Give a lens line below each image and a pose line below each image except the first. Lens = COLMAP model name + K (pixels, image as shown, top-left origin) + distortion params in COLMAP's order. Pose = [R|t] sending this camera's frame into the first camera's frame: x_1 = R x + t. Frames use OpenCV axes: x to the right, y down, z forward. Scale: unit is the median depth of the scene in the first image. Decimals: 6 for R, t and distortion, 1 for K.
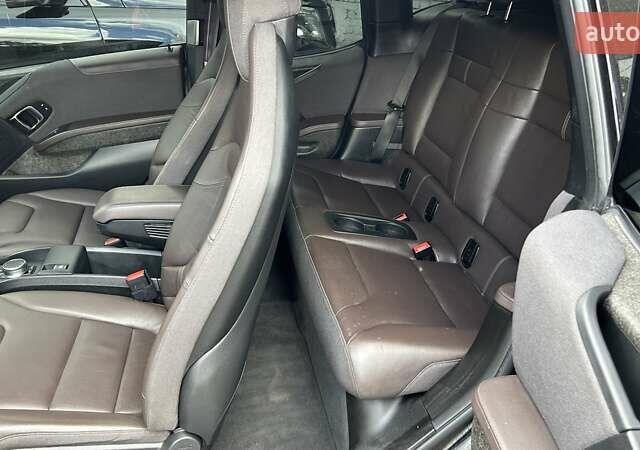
lens RADIAL K [[604.1, 0, 323.8], [0, 604.1, 215.2], [0, 0, 1]] dist [0.106496, -0.197756]
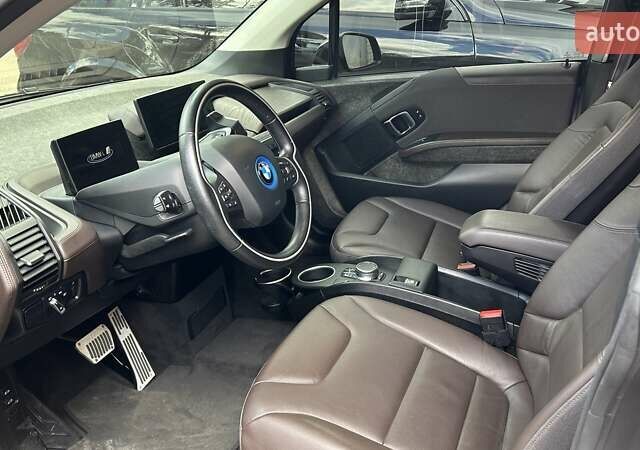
lens RADIAL K [[604.1, 0, 323.8], [0, 604.1, 215.2], [0, 0, 1]] dist [0.106496, -0.197756]
pose [[0.859235, 0.195461, -0.472769, -0.108059], [-0.215934, 0.976344, 0.011210, 0.003659], [0.463776, 0.092455, 0.881115, 0.099758]]
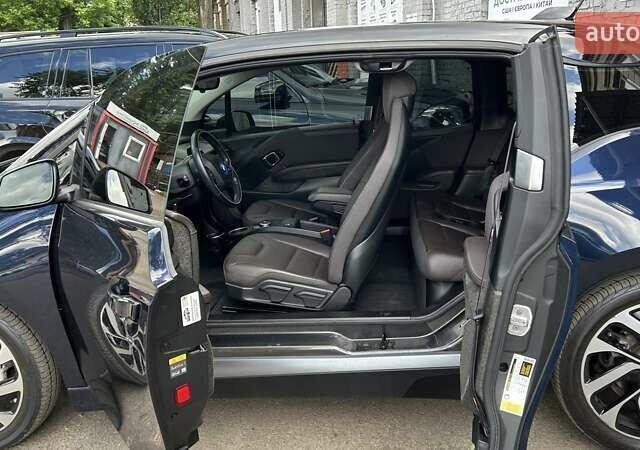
lens RADIAL K [[604.1, 0, 323.8], [0, 604.1, 215.2], [0, 0, 1]] dist [0.106496, -0.197756]
pose [[0.960369, 0.065308, -0.270971, 0.157478], [-0.109550, 0.982368, -0.151497, 0.275829], [0.256300, 0.175177, 0.950591, -0.650195]]
